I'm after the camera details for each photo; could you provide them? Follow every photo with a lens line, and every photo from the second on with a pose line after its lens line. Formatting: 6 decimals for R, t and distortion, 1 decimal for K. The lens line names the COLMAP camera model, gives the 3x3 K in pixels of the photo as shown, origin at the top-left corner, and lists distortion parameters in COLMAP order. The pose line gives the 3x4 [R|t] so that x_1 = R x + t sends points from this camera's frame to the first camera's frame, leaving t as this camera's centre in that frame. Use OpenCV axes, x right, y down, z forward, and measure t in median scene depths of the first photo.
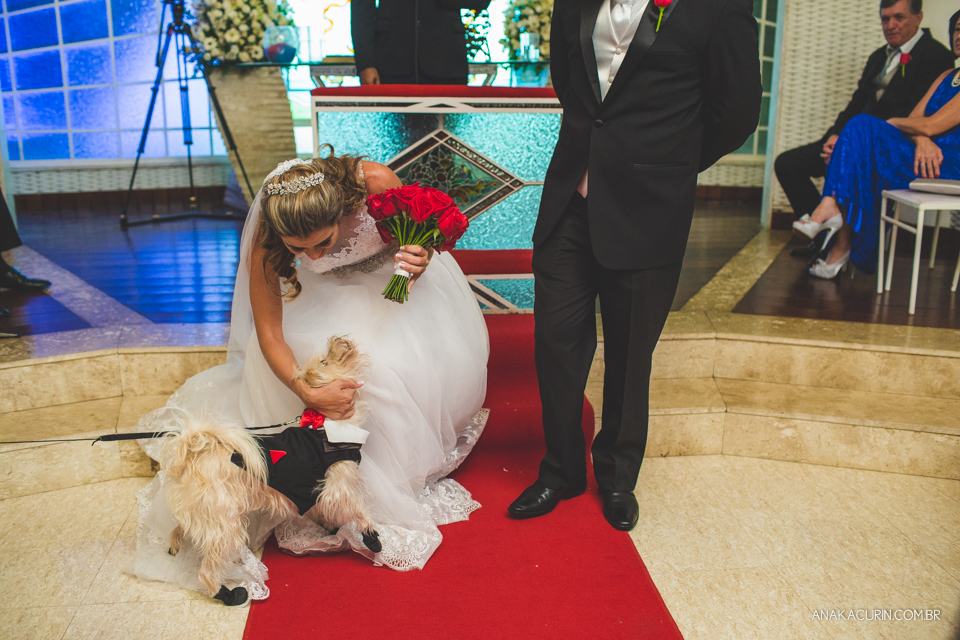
lens RADIAL K [[938.2, 0, 477.9], [0, 938.2, 317.8], [0, 0, 1]] dist [-0.053193, 0.000000]
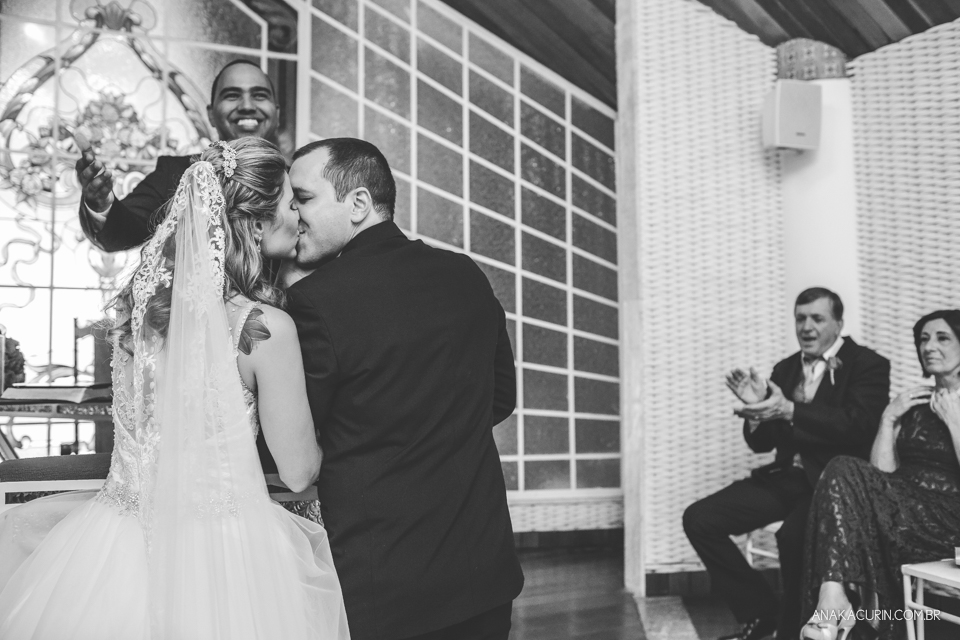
lens RADIAL K [[938.2, 0, 481.4], [0, 938.2, 322.4], [0, 0, 1]] dist [-0.053193, 0.000000]
pose [[0.950977, 0.011725, 0.309040, -0.048368], [0.088579, 0.947088, -0.308509, -0.088975], [-0.296305, 0.320759, 0.899620, 0.309257]]
